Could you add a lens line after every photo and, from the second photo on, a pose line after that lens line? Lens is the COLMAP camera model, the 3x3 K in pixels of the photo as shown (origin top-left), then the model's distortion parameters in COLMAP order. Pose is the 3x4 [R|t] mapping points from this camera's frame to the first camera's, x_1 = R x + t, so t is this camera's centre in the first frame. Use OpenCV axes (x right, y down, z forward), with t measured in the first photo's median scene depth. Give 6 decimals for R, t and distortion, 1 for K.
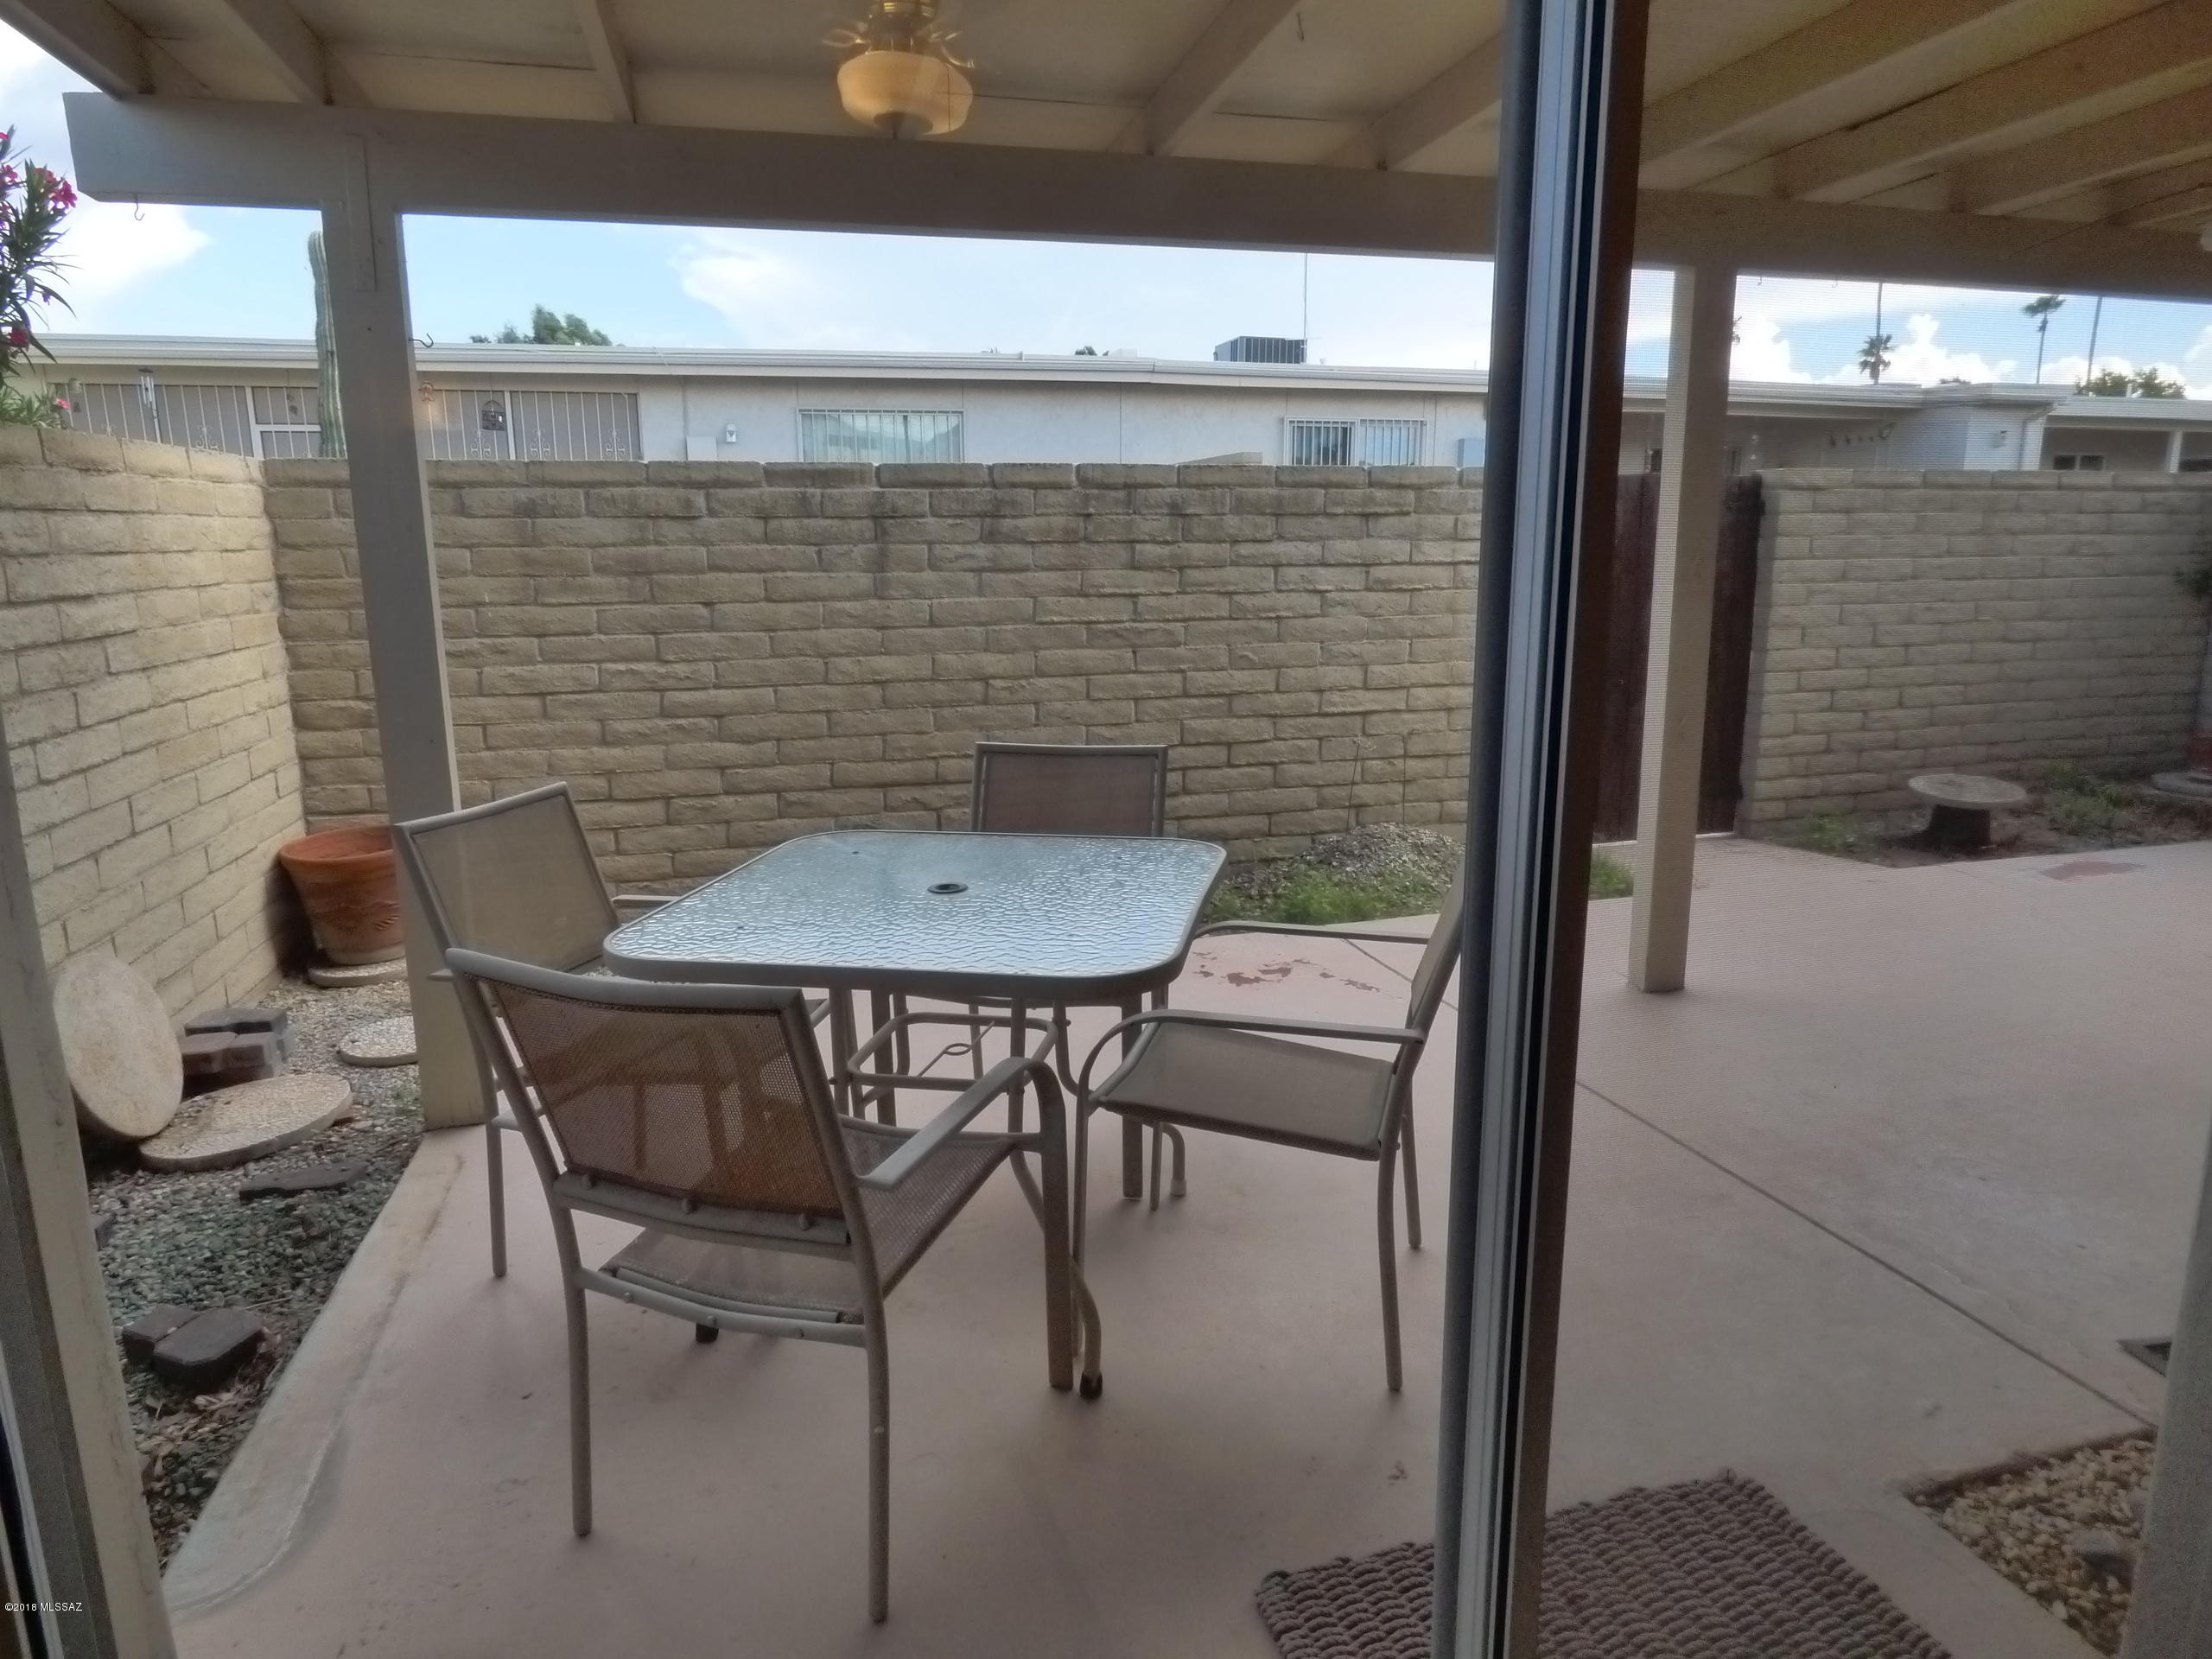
lens RADIAL K [[1347.7, 0, 1101.9], [0, 1347.7, 818.3], [0, 0, 1]] dist [-0.010705, 0.007875]
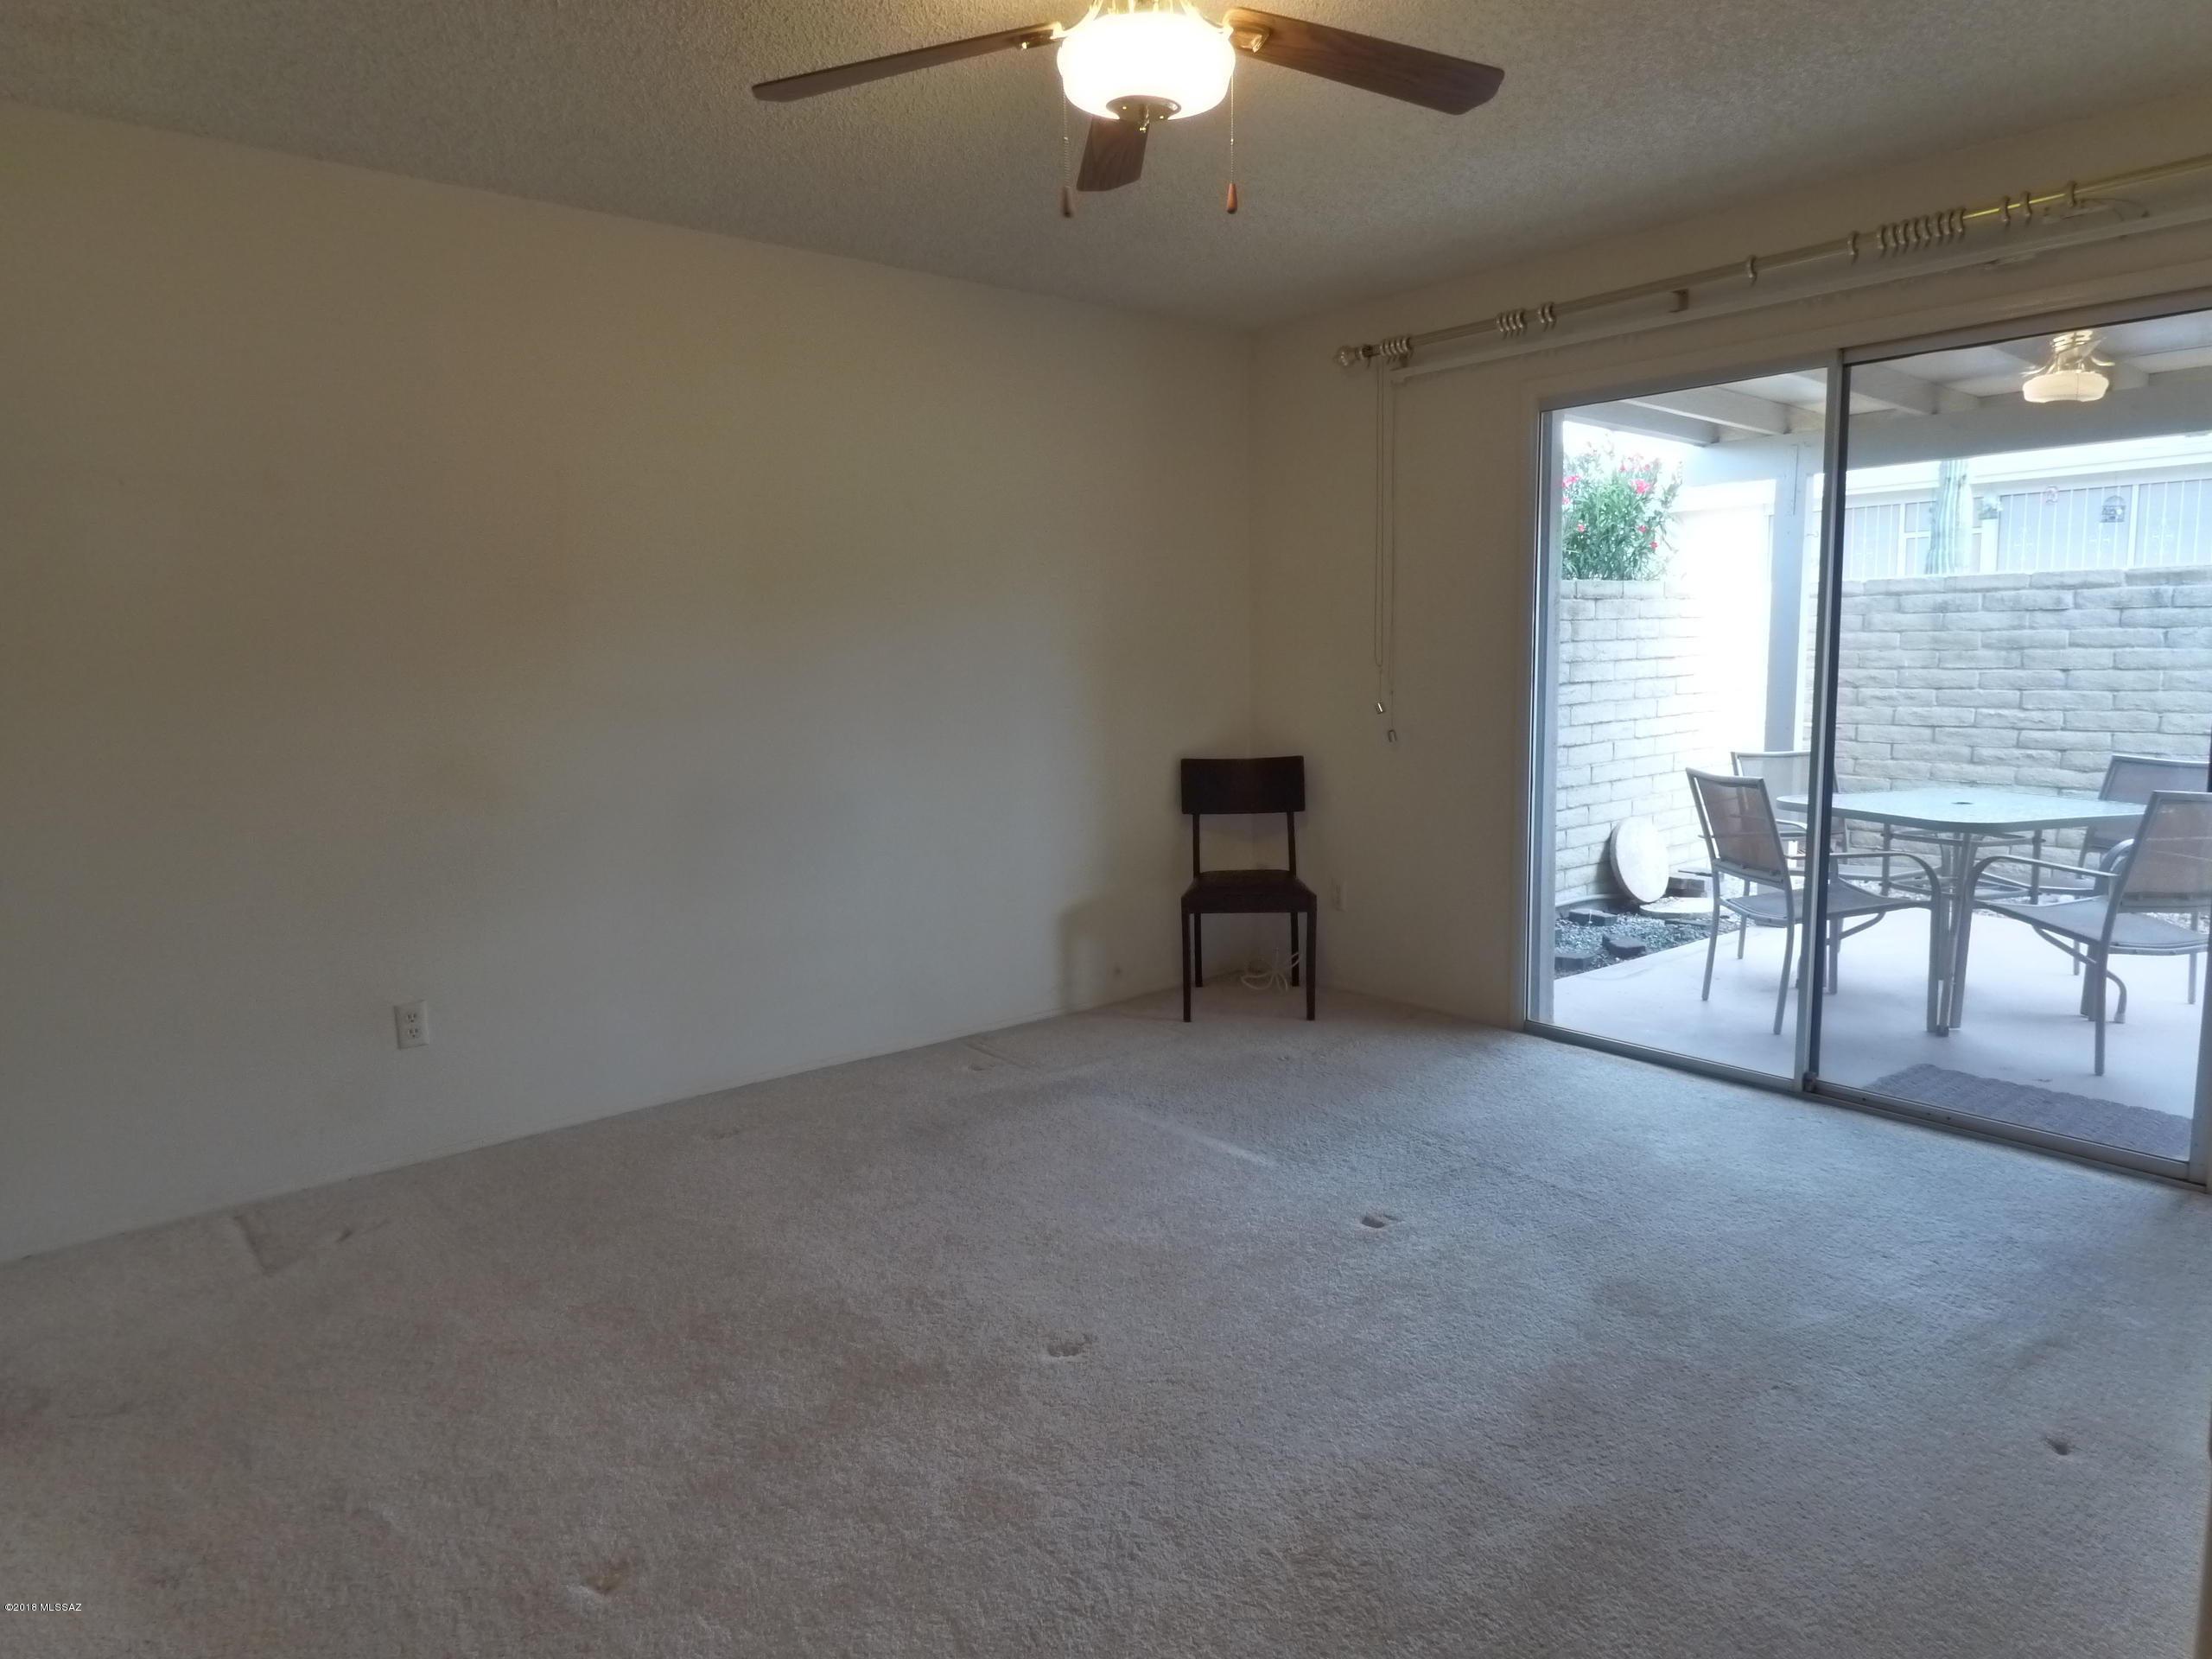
lens RADIAL K [[1347.7, 0, 1092.2], [0, 1347.7, 827.0], [0, 0, 1]] dist [-0.010705, 0.007875]
pose [[0.423340, 0.120782, -0.897884, 0.564867], [-0.167821, 0.984376, 0.053291, 0.099306], [0.890292, 0.128123, 0.436995, -0.506043]]
